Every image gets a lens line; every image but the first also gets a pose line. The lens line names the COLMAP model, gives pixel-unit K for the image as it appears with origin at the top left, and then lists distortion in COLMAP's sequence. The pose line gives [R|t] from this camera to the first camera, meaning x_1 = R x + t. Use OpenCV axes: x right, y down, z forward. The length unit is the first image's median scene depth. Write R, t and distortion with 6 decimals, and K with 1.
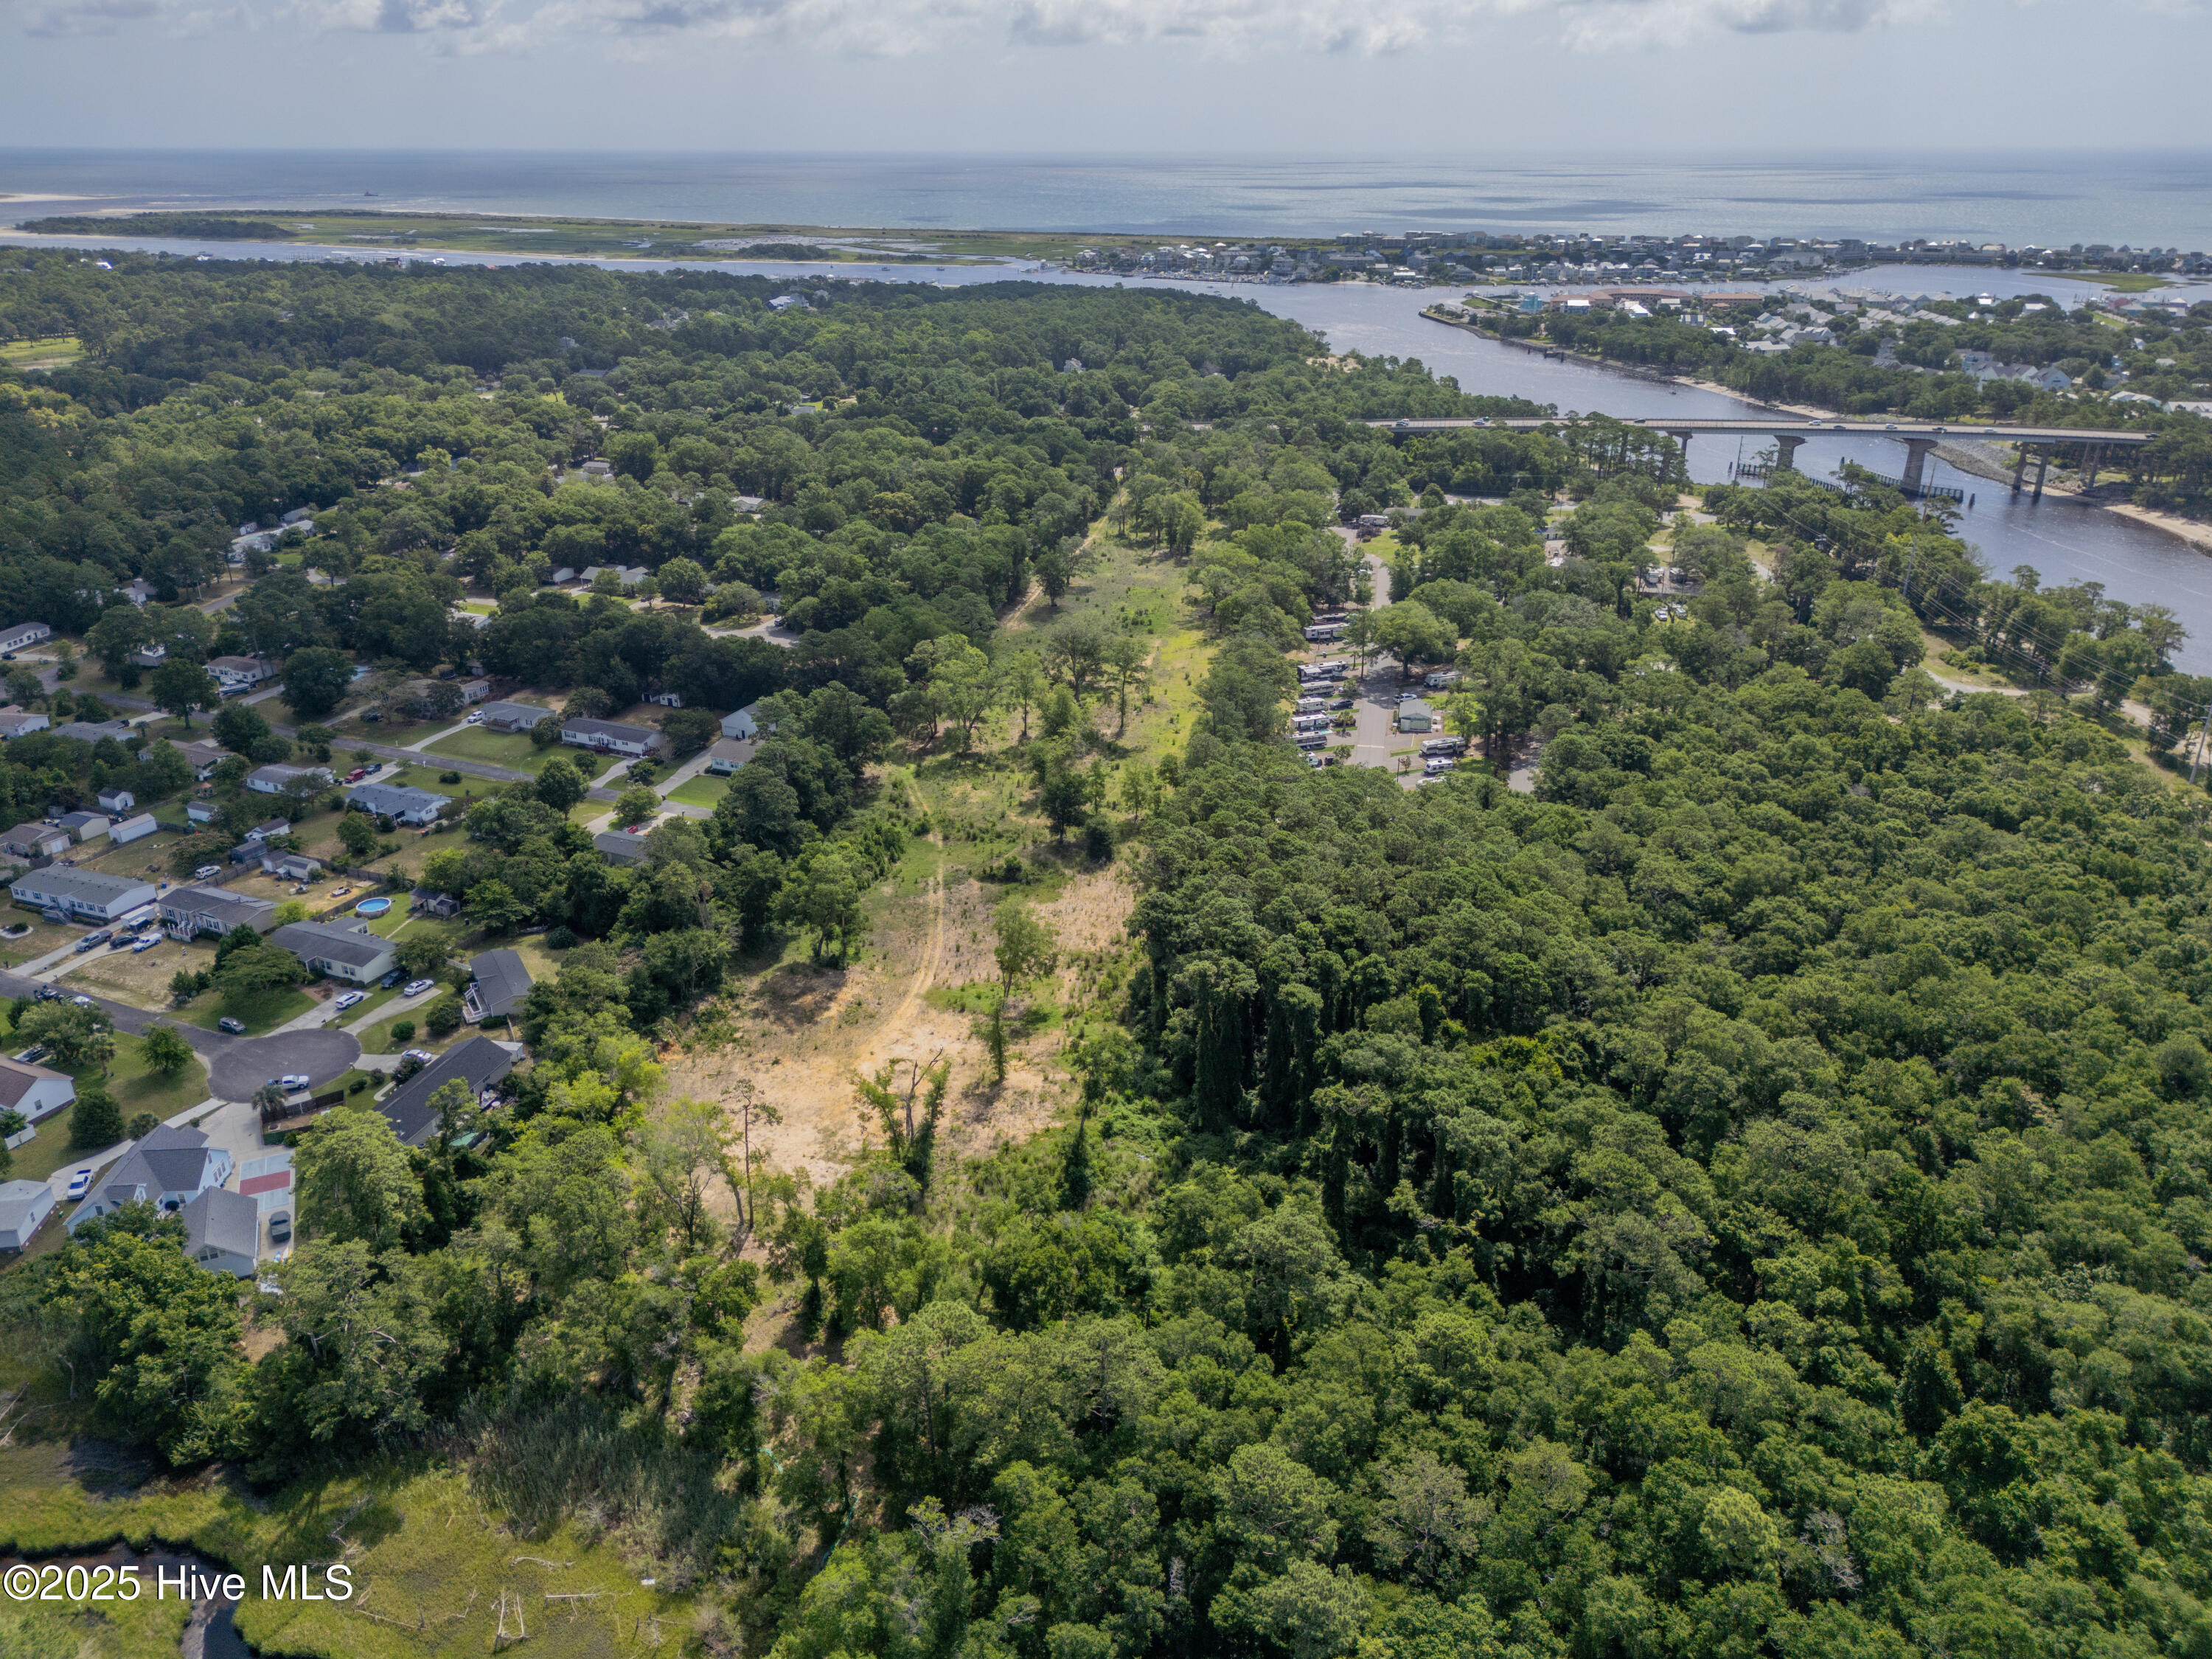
lens RADIAL K [[1613.8, 0, 1100.0], [0, 1613.8, 835.2], [0, 0, 1]] dist [0.071480, -0.075456]
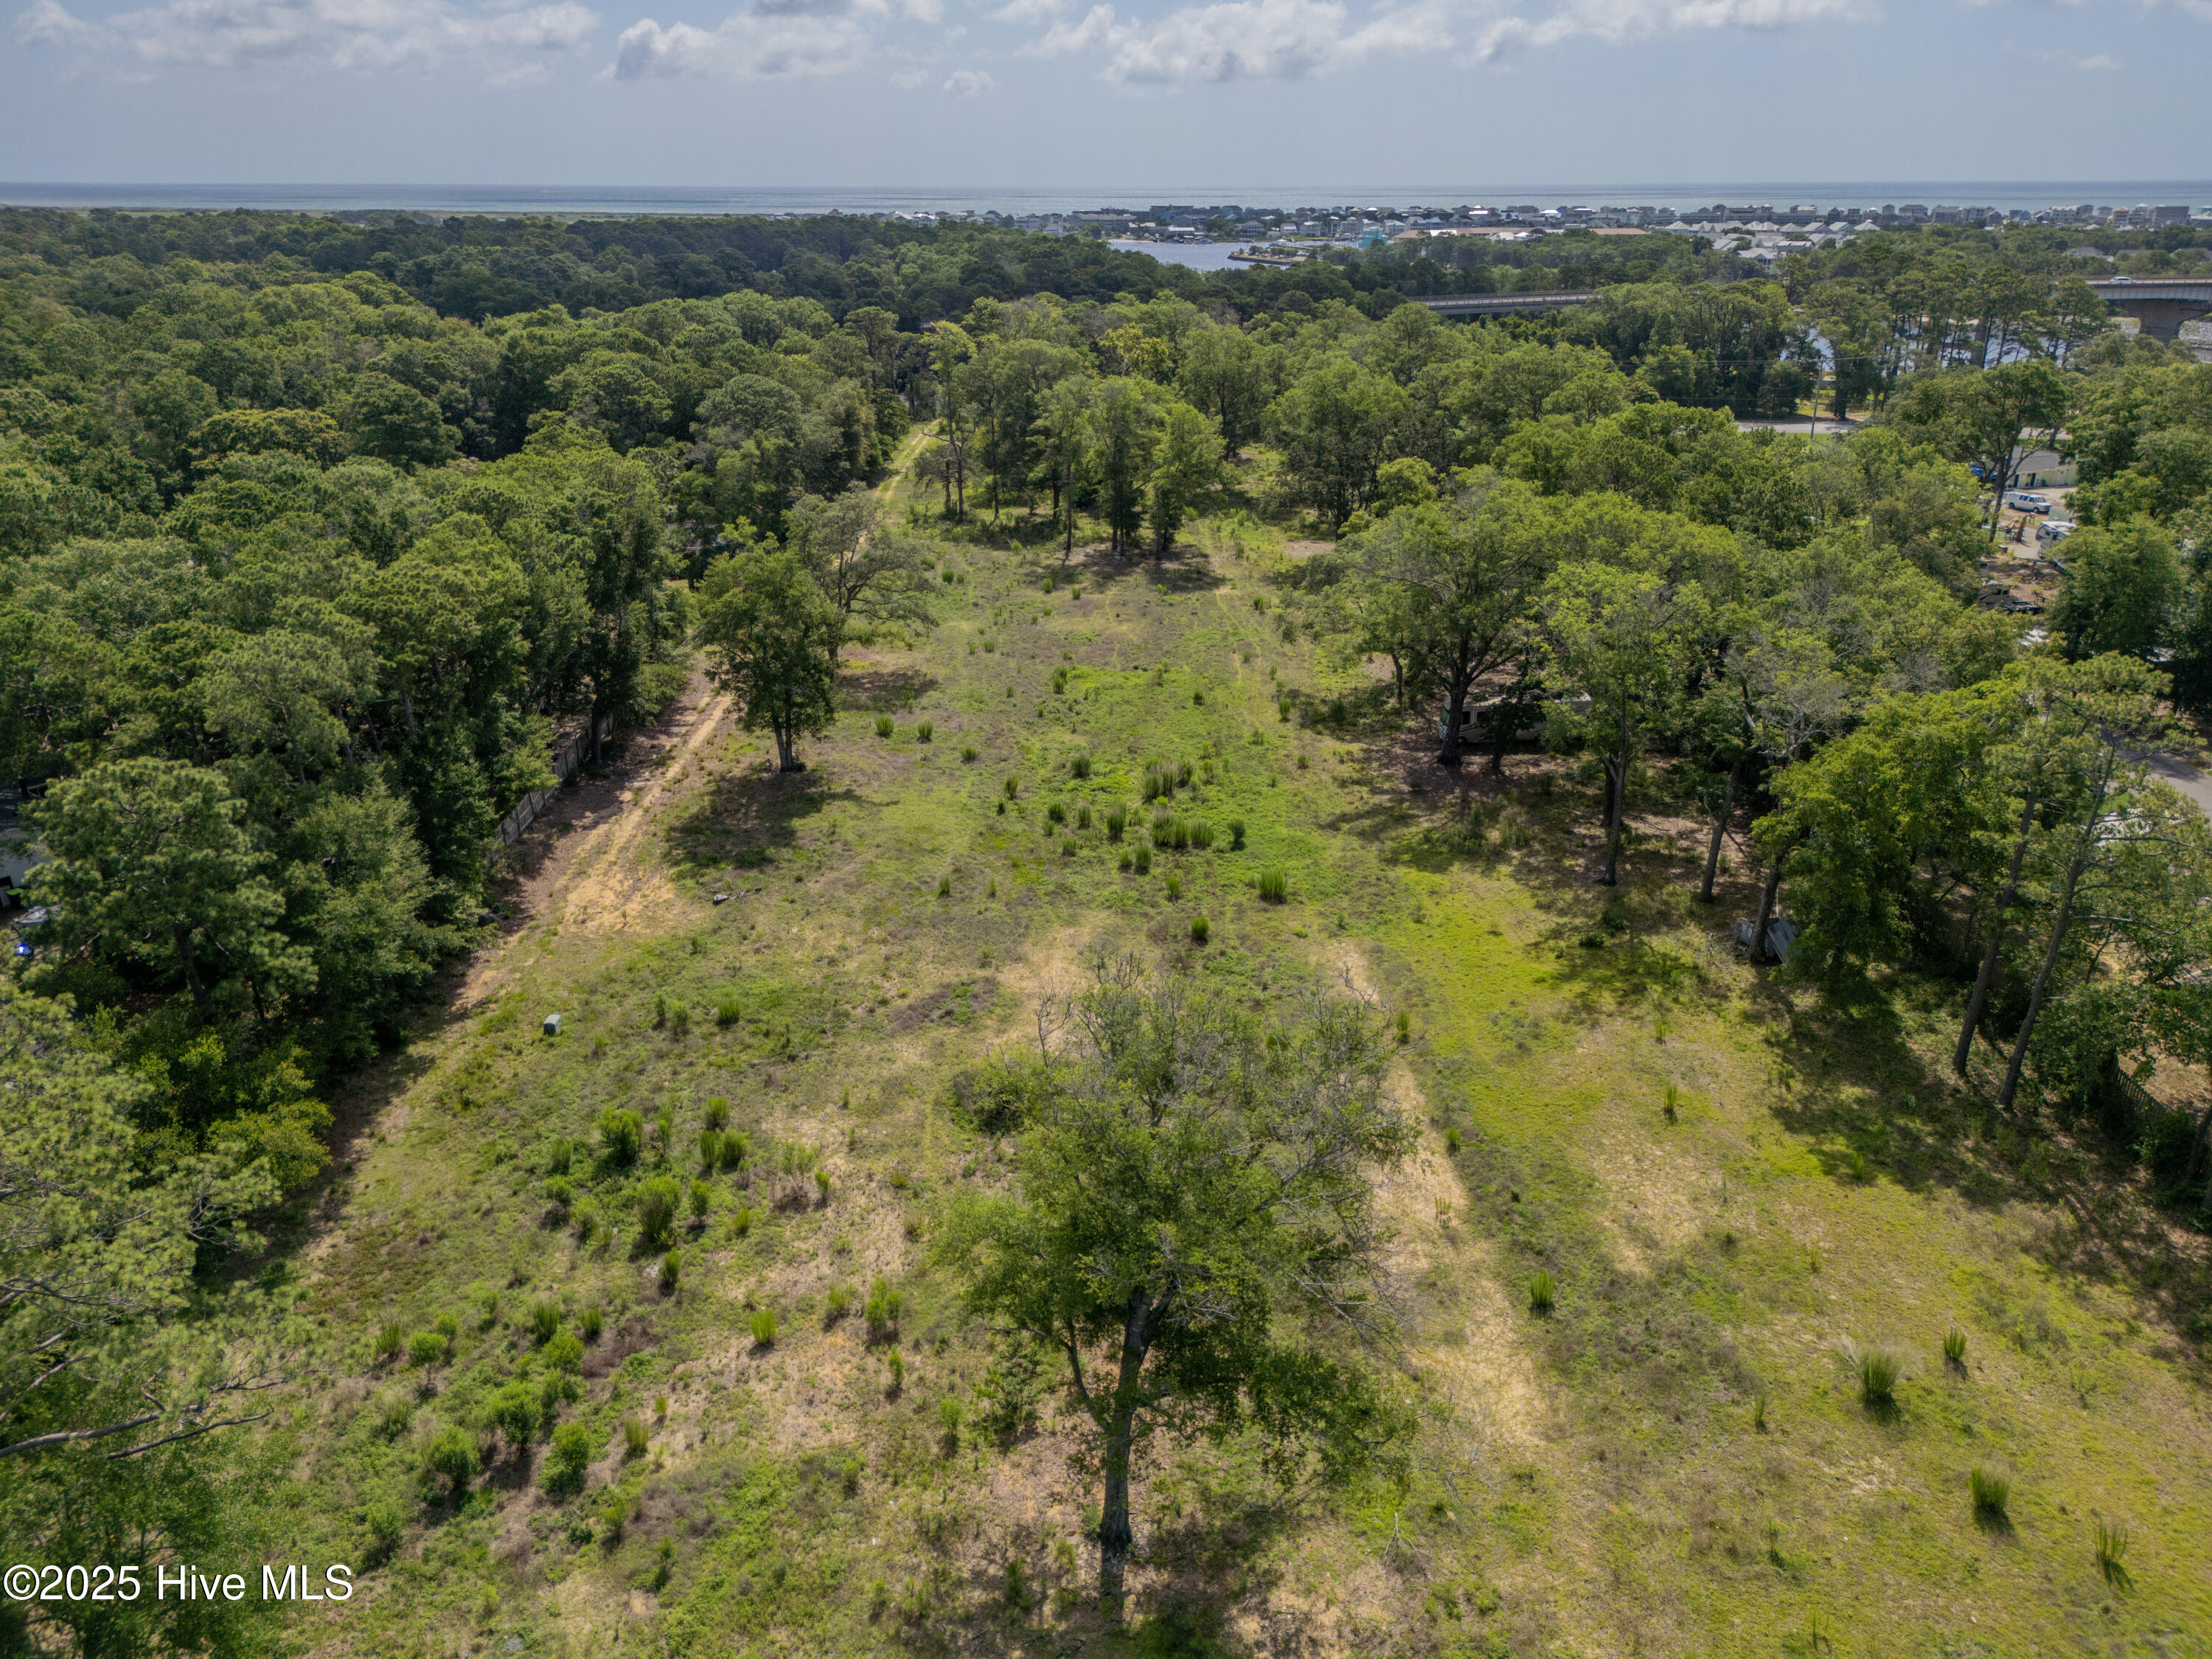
lens RADIAL K [[1603.3, 0, 1106.0], [0, 1603.3, 829.5], [0, 0, 1]] dist [0.062505, -0.056521]
pose [[0.983145, -0.068420, 0.169542, -0.029688], [0.072117, 0.997272, -0.015738, -0.158835], [-0.168003, 0.027699, 0.985397, 0.952687]]
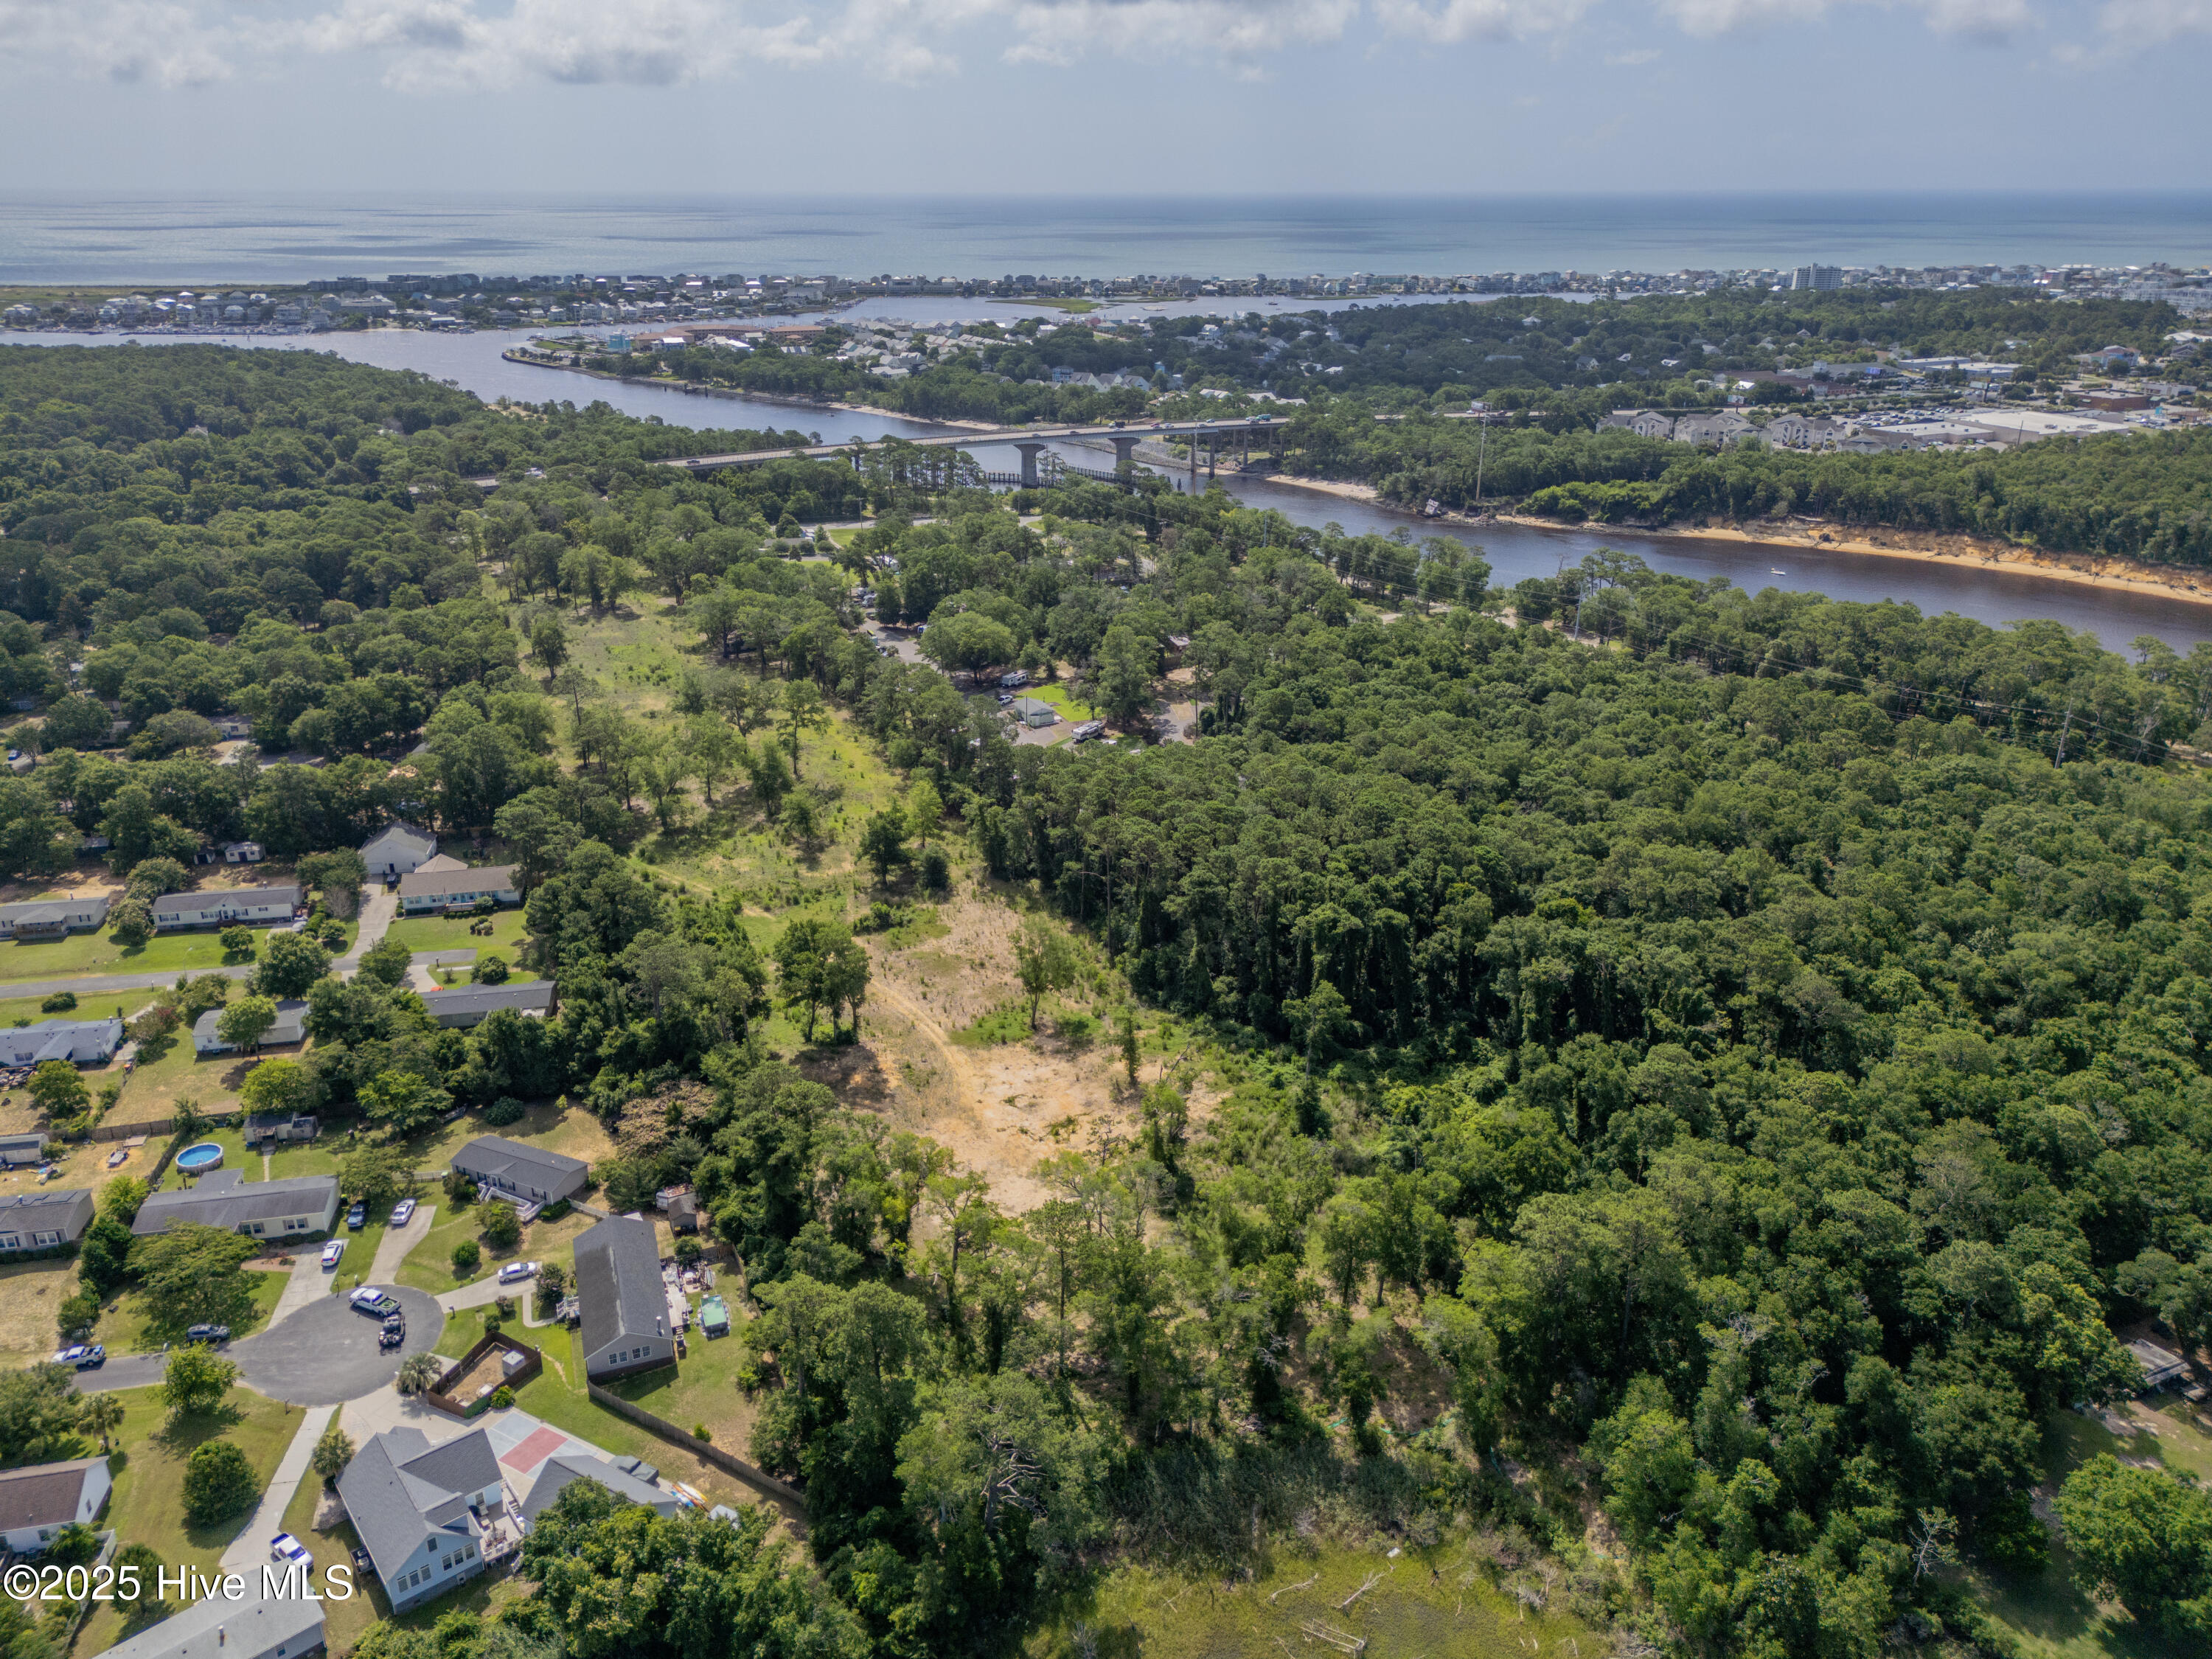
lens RADIAL K [[1613.8, 0, 1100.0], [0, 1613.8, 835.2], [0, 0, 1]] dist [0.071480, -0.075456]
pose [[0.810287, -0.216460, 0.544592, -0.378625], [0.228378, 0.972451, 0.046723, -0.033780], [-0.539702, 0.086514, 0.837399, 0.080082]]
